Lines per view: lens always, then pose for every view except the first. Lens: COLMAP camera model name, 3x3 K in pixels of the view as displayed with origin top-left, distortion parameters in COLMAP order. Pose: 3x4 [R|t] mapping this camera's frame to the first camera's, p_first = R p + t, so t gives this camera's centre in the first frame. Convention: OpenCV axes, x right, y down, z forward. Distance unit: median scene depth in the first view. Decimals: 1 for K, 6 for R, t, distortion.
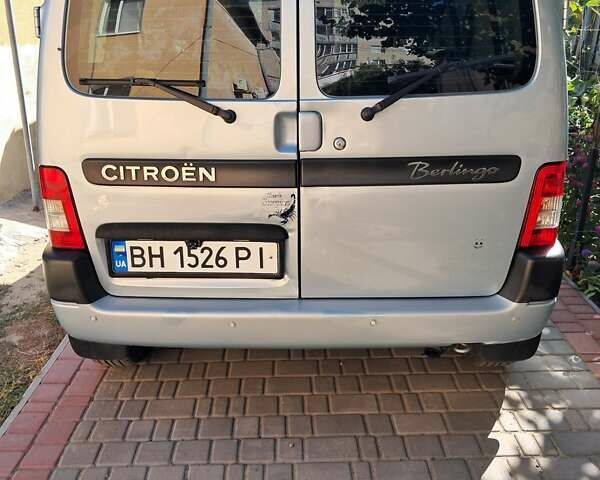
lens RADIAL K [[581.1, 0, 300.0], [0, 581.1, 240.0], [0, 0, 1]] dist [0.117199, -0.014586]
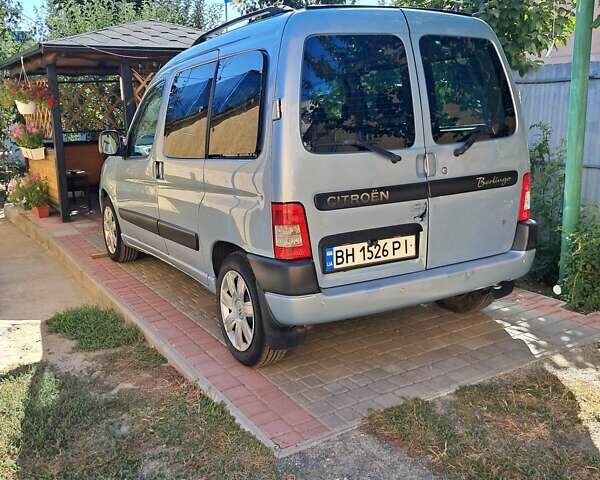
lens RADIAL K [[581.1, 0, 300.0], [0, 581.1, 240.0], [0, 0, 1]] dist [0.117199, -0.014586]
pose [[0.862722, -0.127300, 0.489393, -1.094600], [0.198944, 0.975194, -0.097041, 0.110321], [-0.464900, 0.181082, 0.866647, -0.250236]]
